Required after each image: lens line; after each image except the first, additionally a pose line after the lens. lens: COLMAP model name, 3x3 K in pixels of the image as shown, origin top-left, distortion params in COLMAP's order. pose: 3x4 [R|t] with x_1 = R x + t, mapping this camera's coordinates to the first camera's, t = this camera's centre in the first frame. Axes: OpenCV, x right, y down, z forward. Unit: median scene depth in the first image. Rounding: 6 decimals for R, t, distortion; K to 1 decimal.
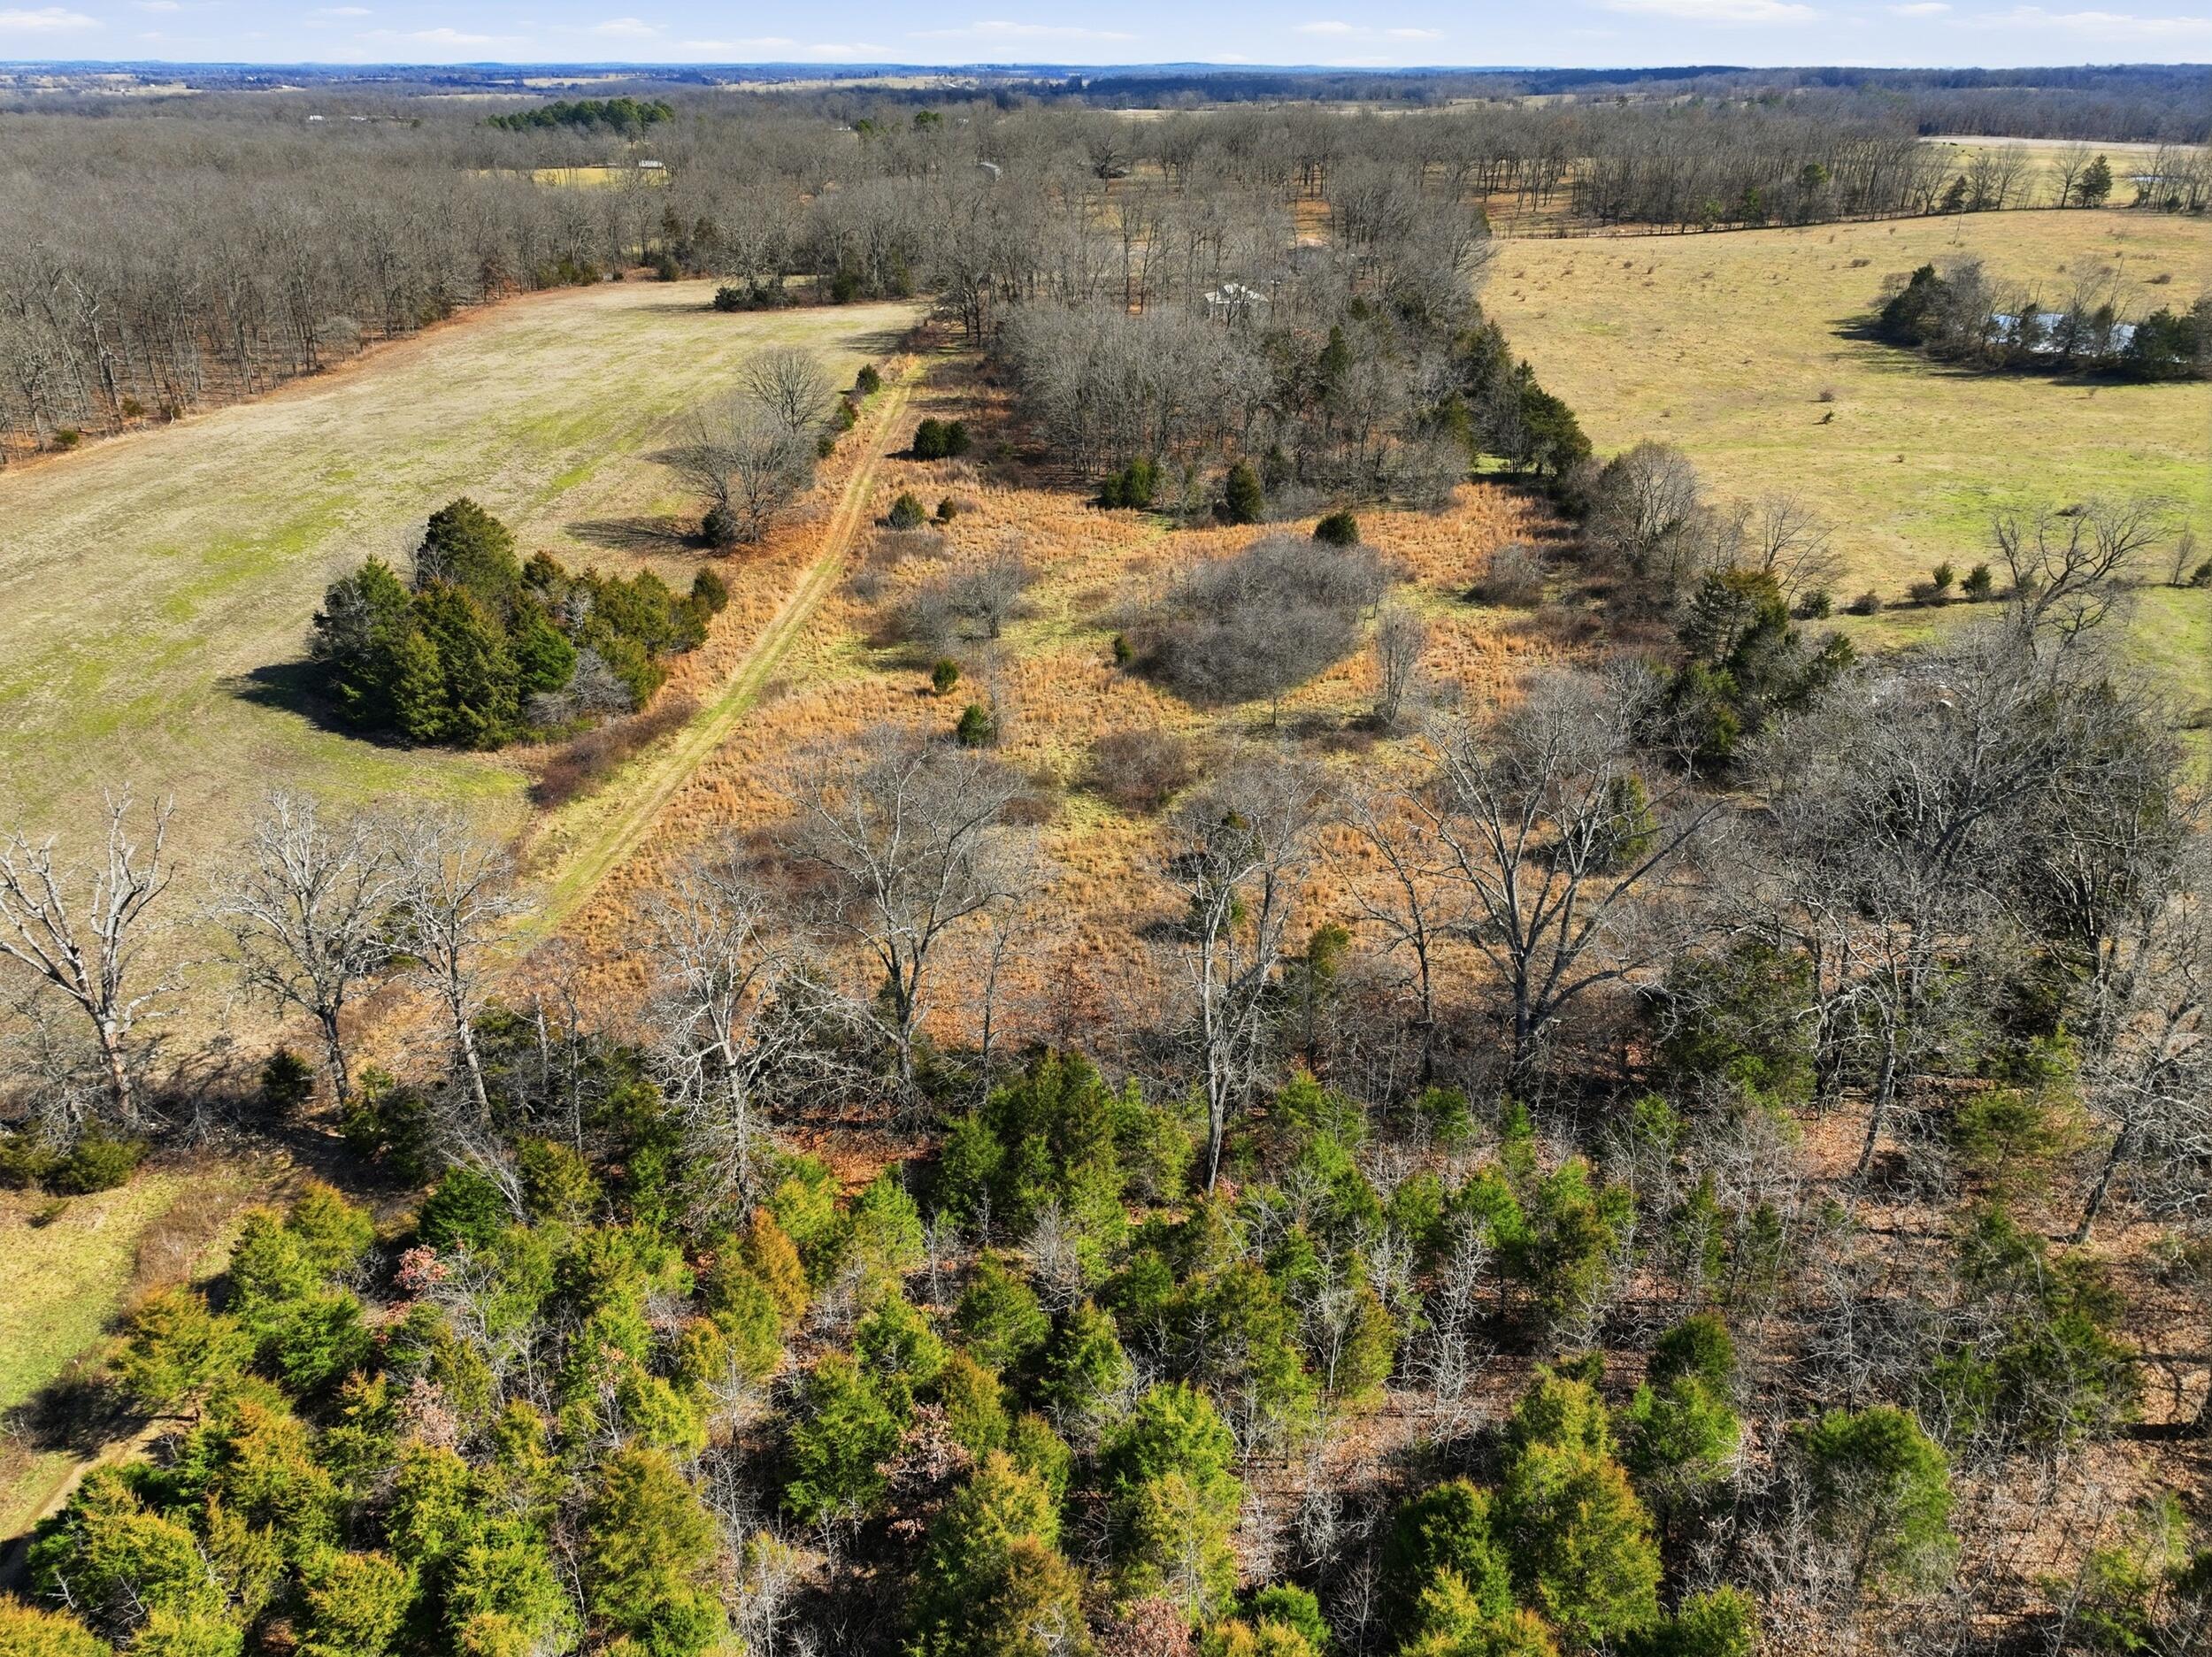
lens RADIAL K [[1588.5, 0, 1106.0], [0, 1588.5, 828.5], [0, 0, 1]] dist [-0.009209, 0.032225]
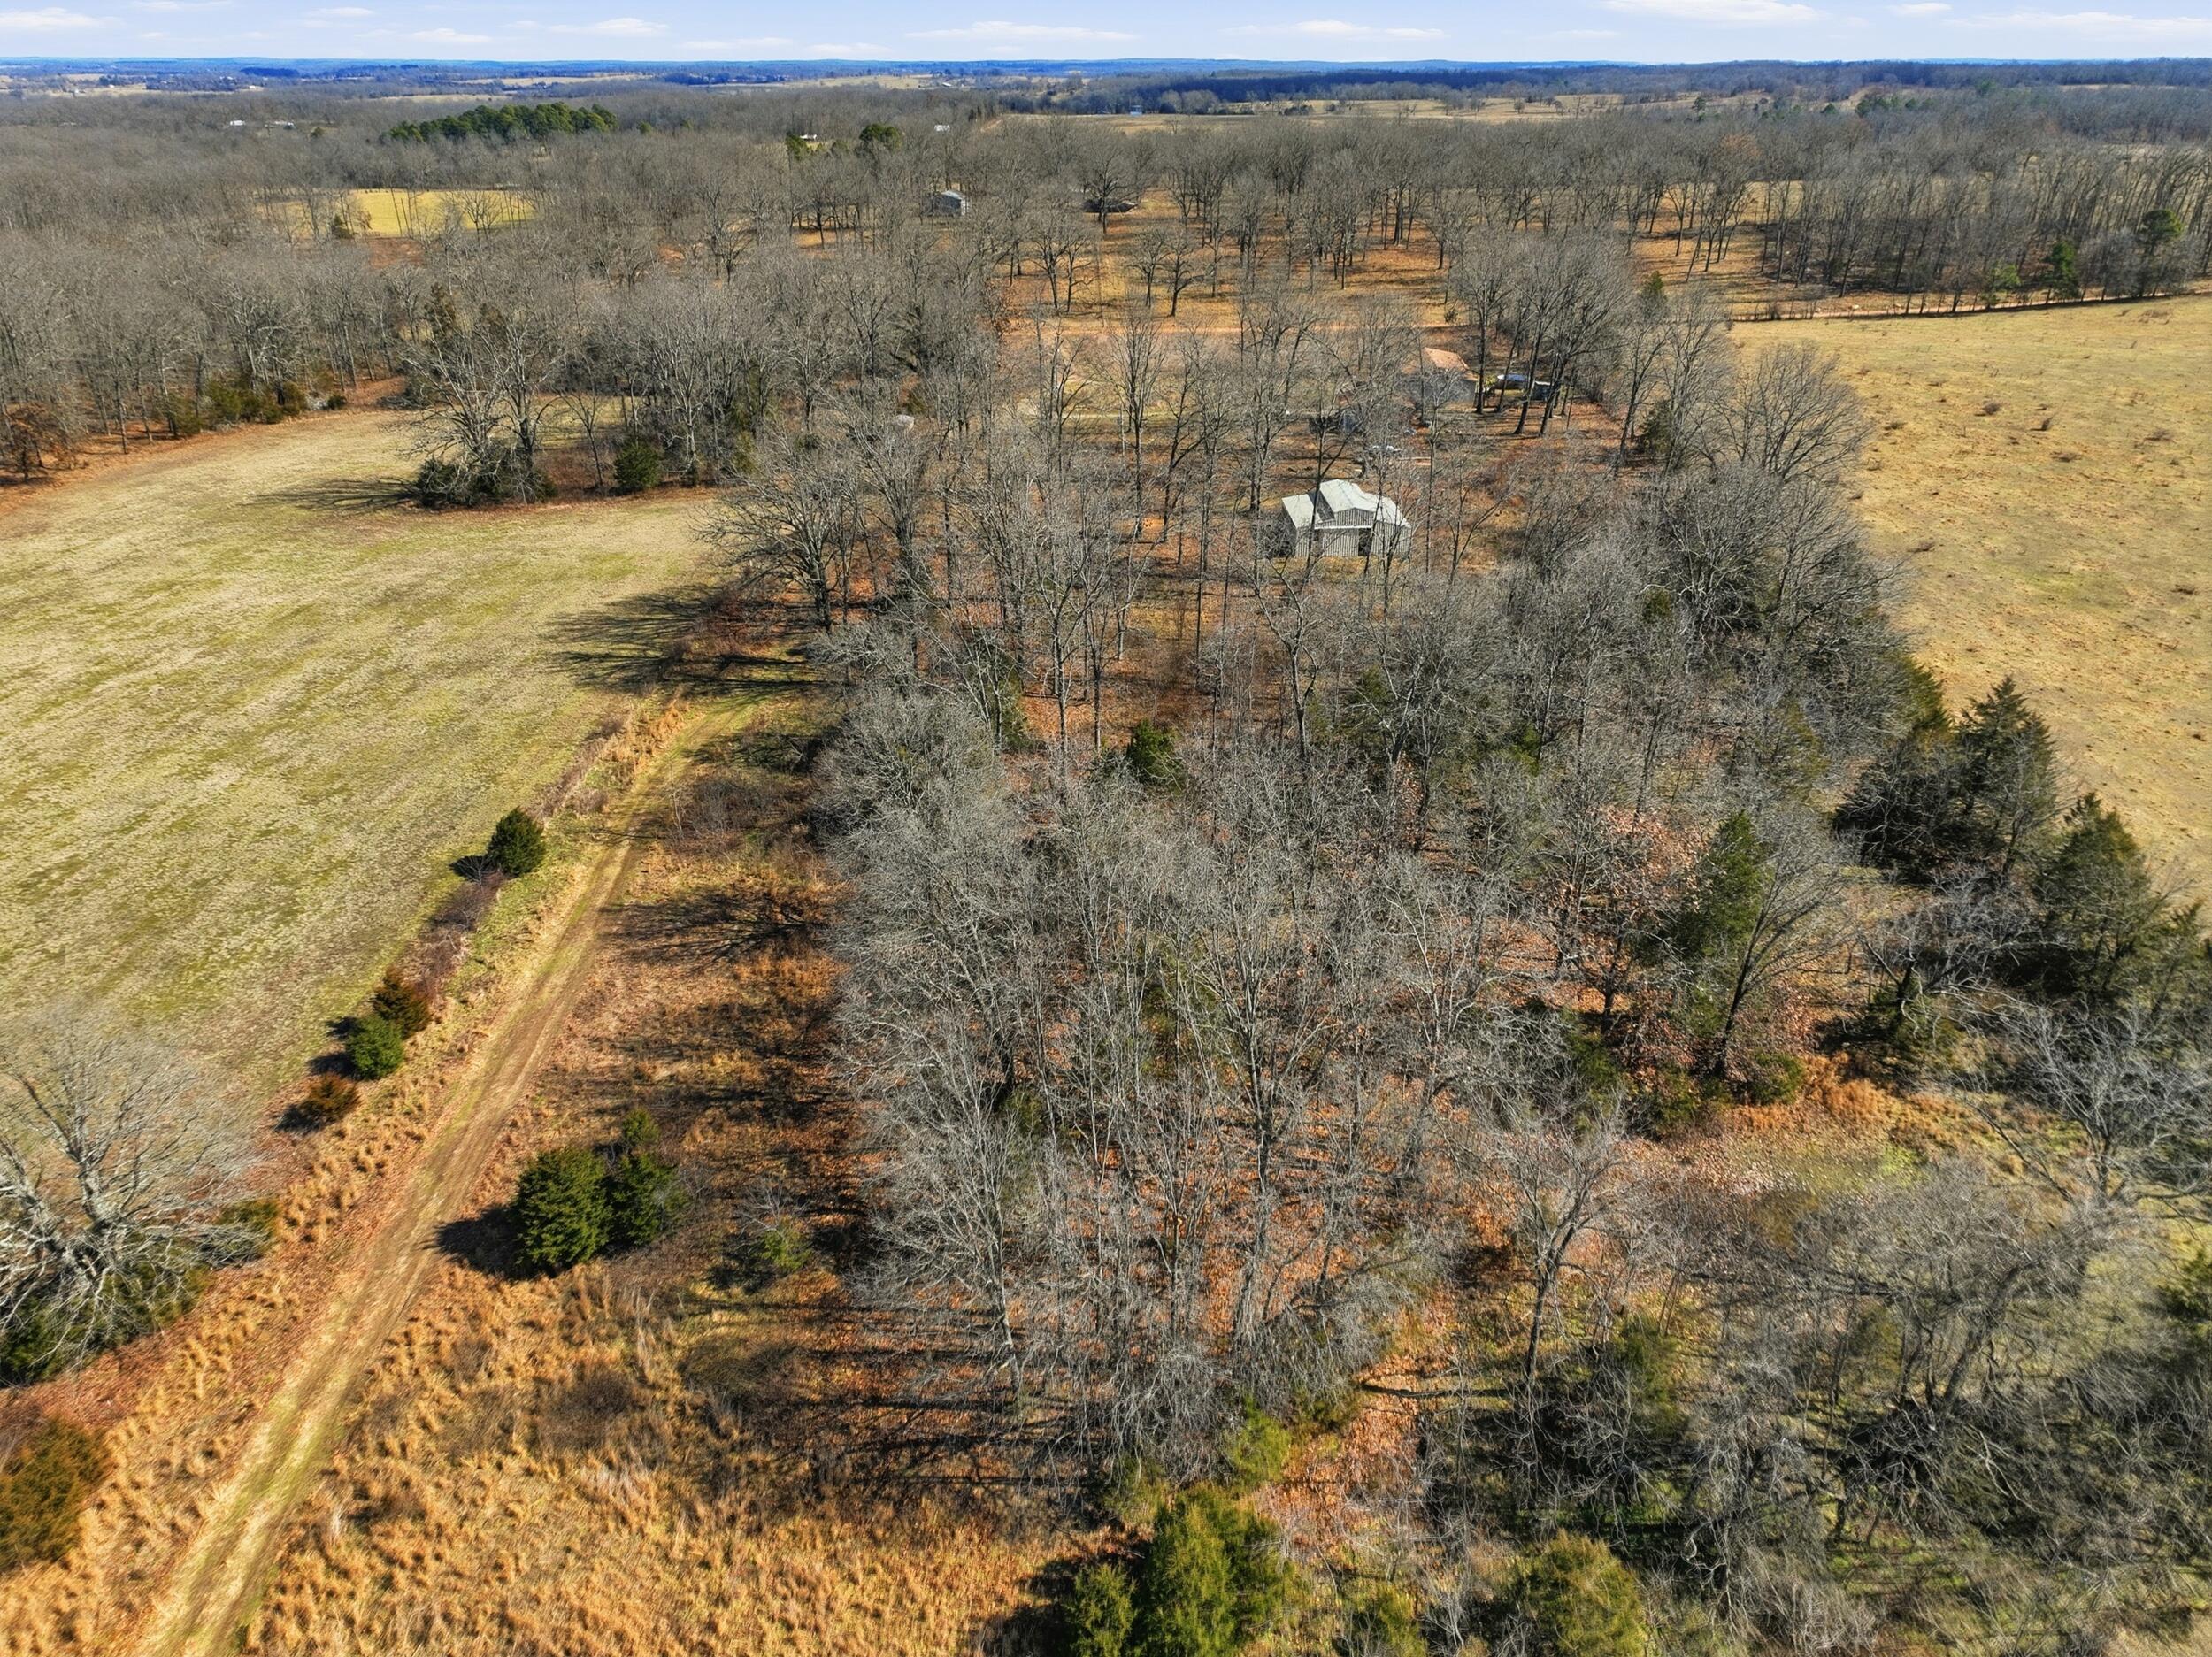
lens RADIAL K [[1548.1, 0, 1111.1], [0, 1548.1, 904.4], [0, 0, 1]] dist [-0.007337, 0.024226]
pose [[0.999995, -0.003083, 0.000483, 0.004050], [0.003055, 0.998747, 0.049945, -0.240648], [-0.000636, -0.049943, 0.998752, 0.502809]]
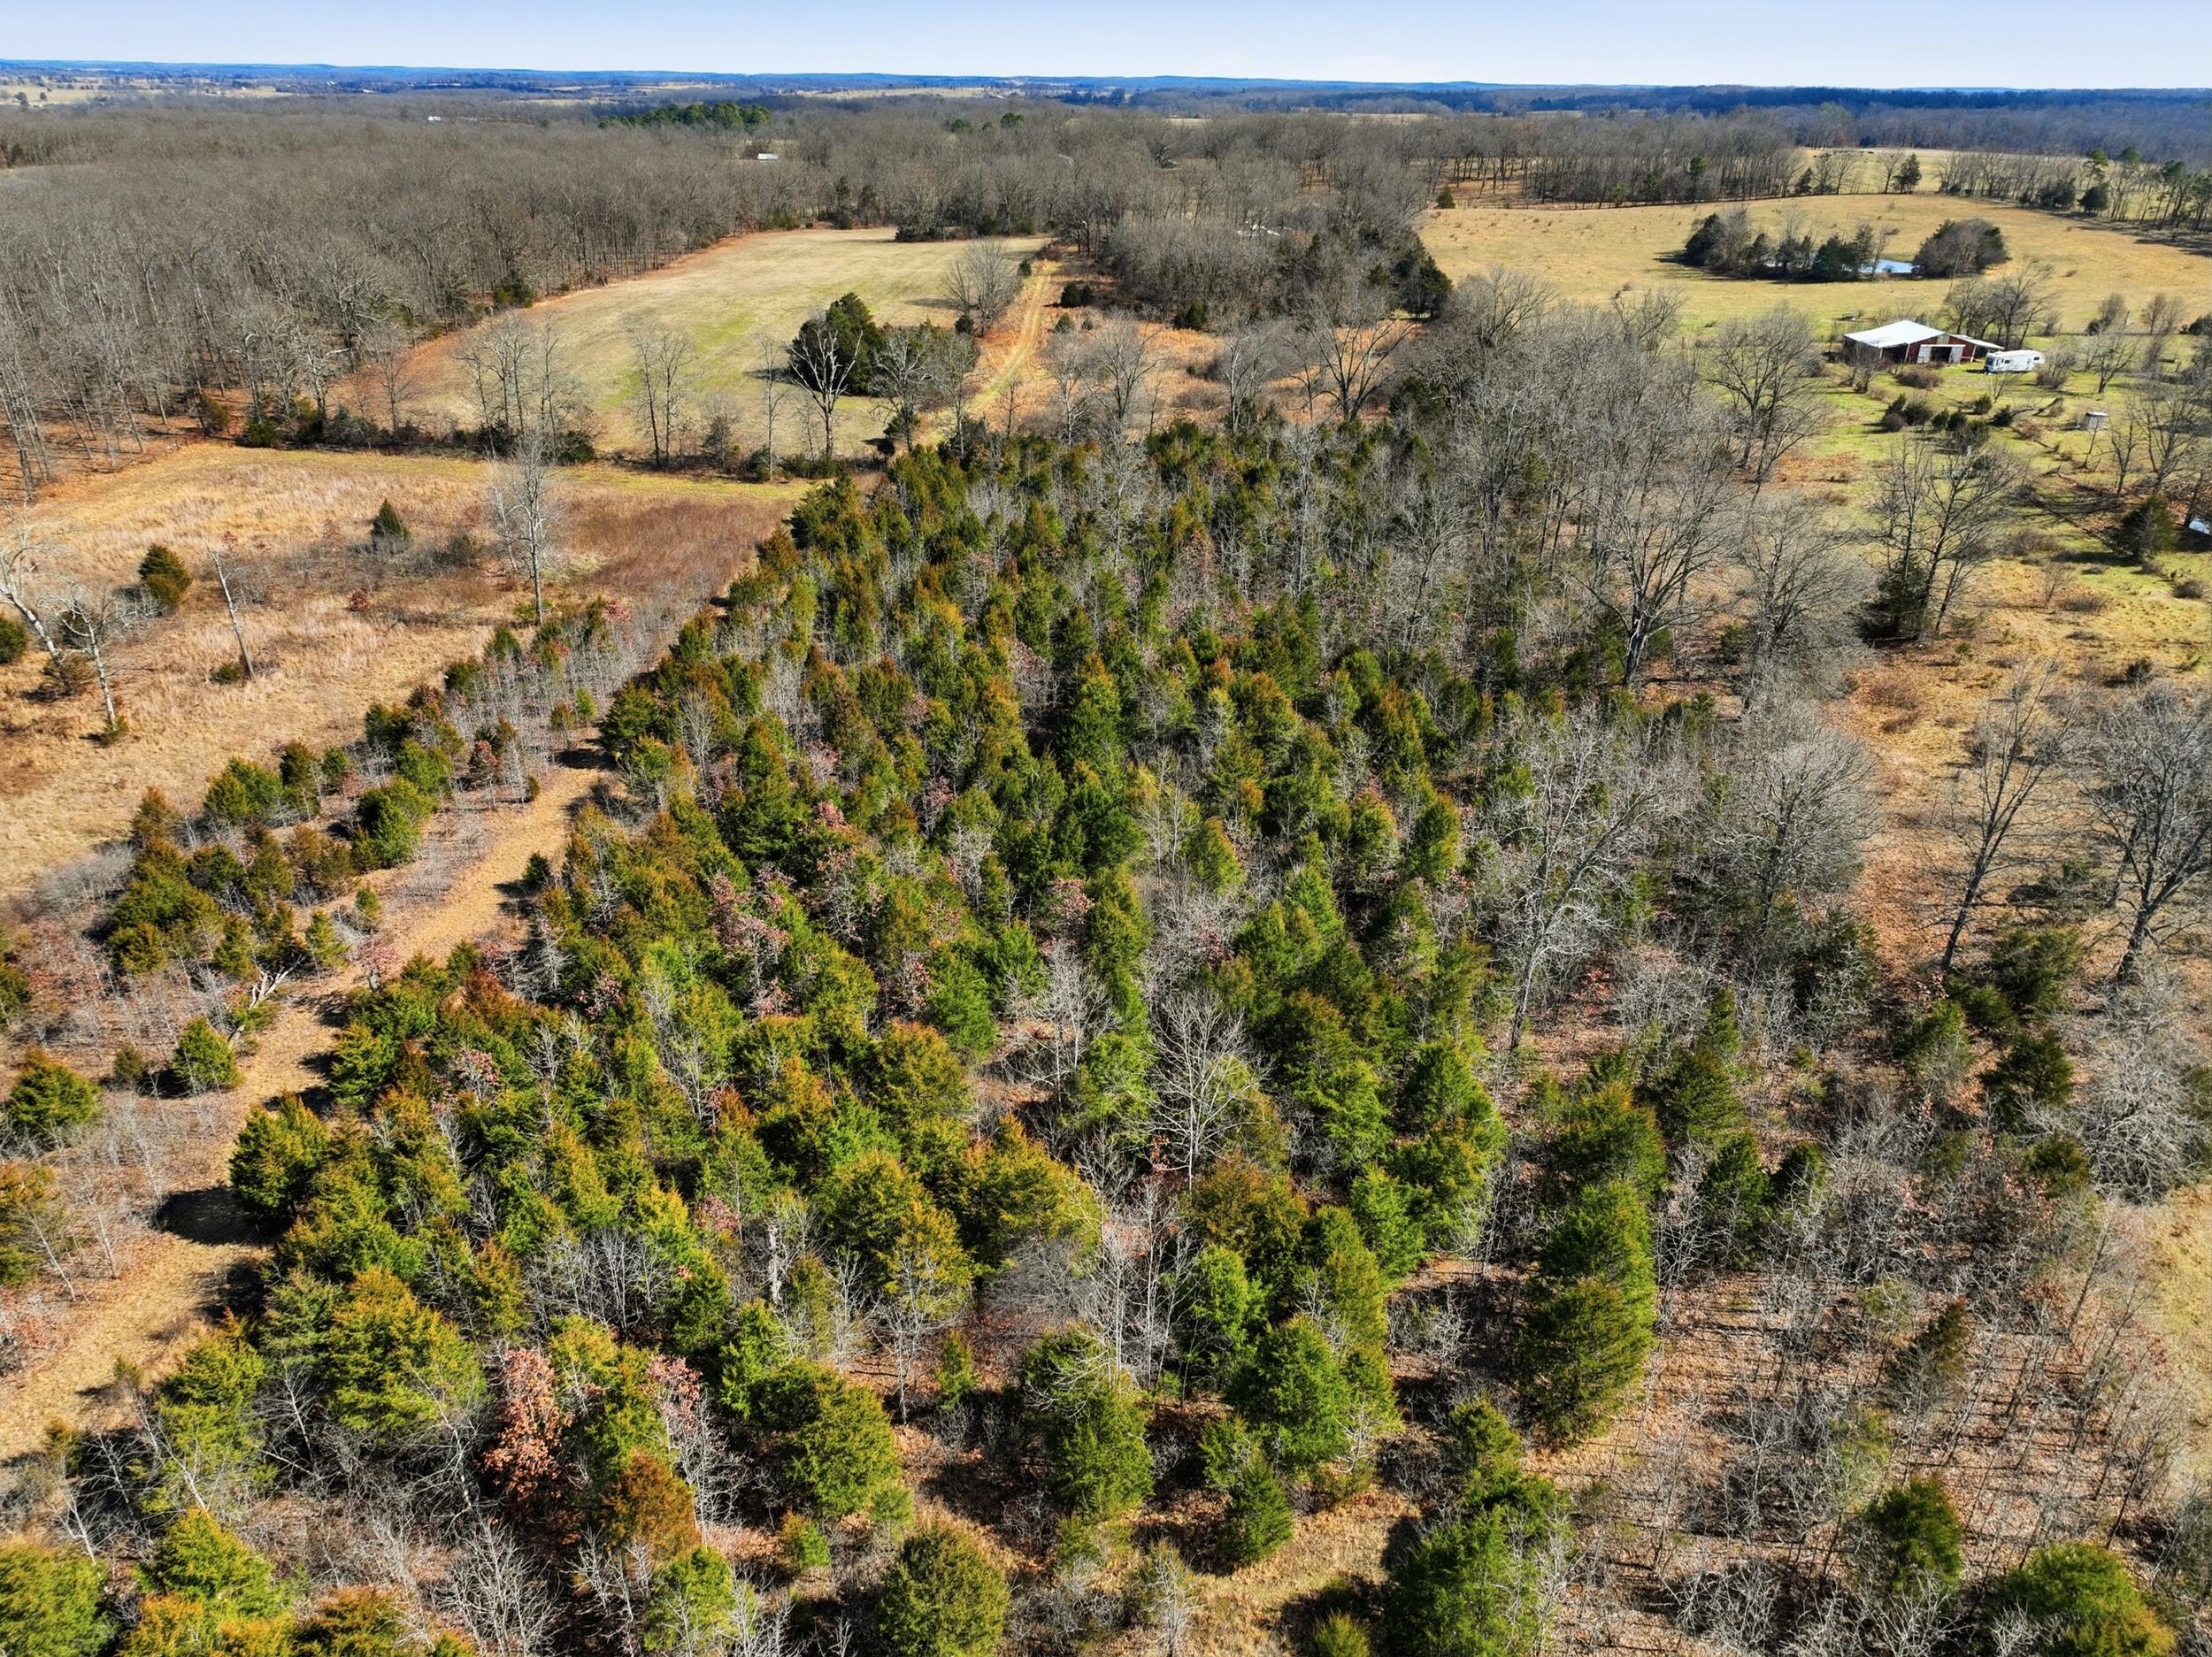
lens RADIAL K [[1588.5, 0, 1106.0], [0, 1588.5, 828.5], [0, 0, 1]] dist [-0.009209, 0.032225]
pose [[0.999711, 0.018895, -0.014846, -0.028771], [-0.019000, 0.999795, -0.007021, 0.244082], [0.014710, 0.007301, 0.999865, -0.499401]]
